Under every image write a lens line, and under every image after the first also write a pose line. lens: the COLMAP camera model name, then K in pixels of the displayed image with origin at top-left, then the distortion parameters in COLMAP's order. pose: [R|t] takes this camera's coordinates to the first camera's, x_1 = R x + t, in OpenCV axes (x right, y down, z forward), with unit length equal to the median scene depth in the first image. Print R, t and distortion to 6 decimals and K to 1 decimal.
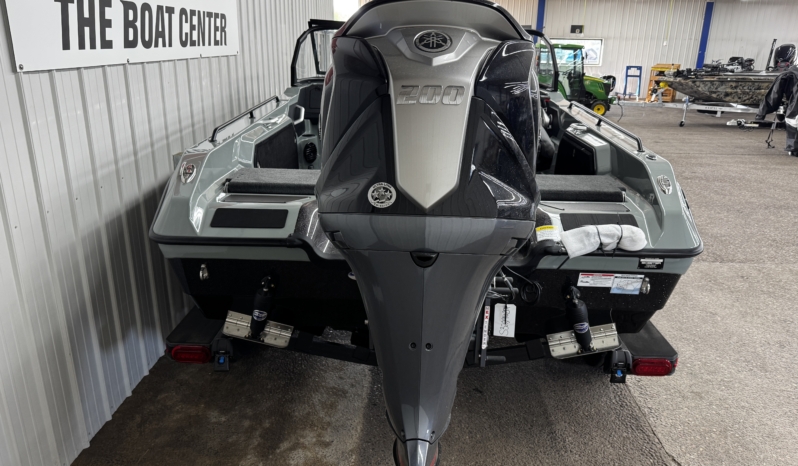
lens RADIAL K [[584.8, 0, 398.5], [0, 584.8, 233.2], [0, 0, 1]] dist [-0.011164, -0.022435]
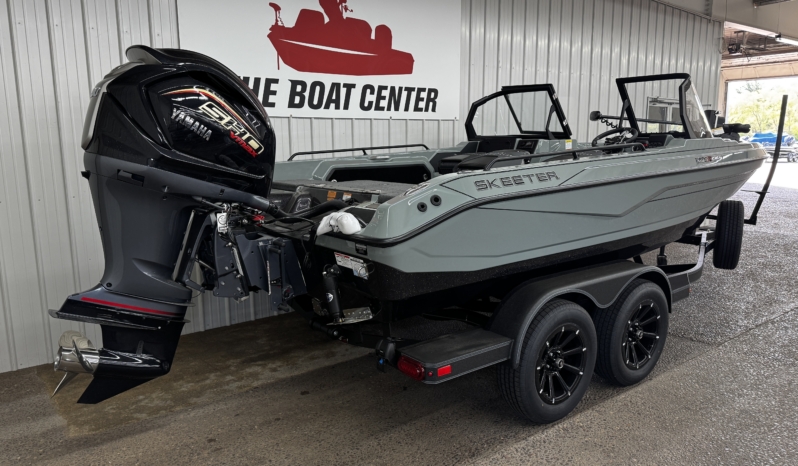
lens RADIAL K [[584.8, 0, 398.6], [0, 584.8, 233.7], [0, 0, 1]] dist [-0.011164, -0.022435]
pose [[0.640646, 0.102184, -0.761007, 0.948759], [-0.225183, 0.972529, -0.058982, 0.052006], [0.734074, 0.209153, 0.646057, 0.215952]]
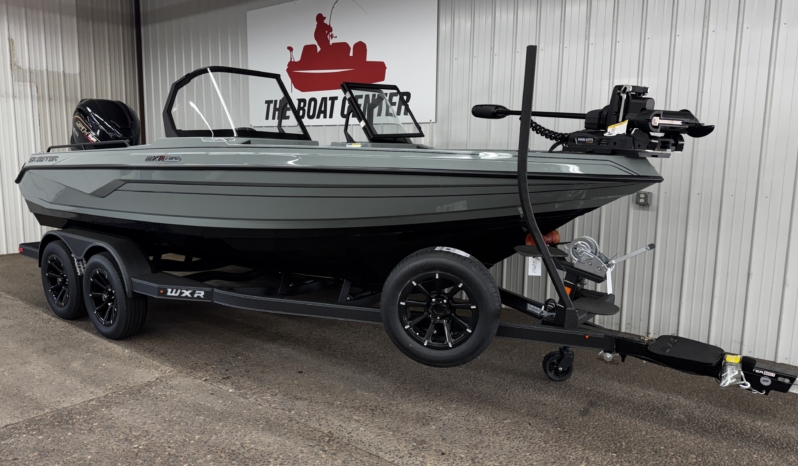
lens RADIAL K [[584.8, 0, 397.1], [0, 584.8, 232.0], [0, 0, 1]] dist [-0.011164, -0.022435]
pose [[-0.594951, 0.097329, -0.797848, 1.087122], [-0.269514, 0.911016, 0.312110, -0.683264], [0.757229, 0.400721, -0.515778, 2.467640]]
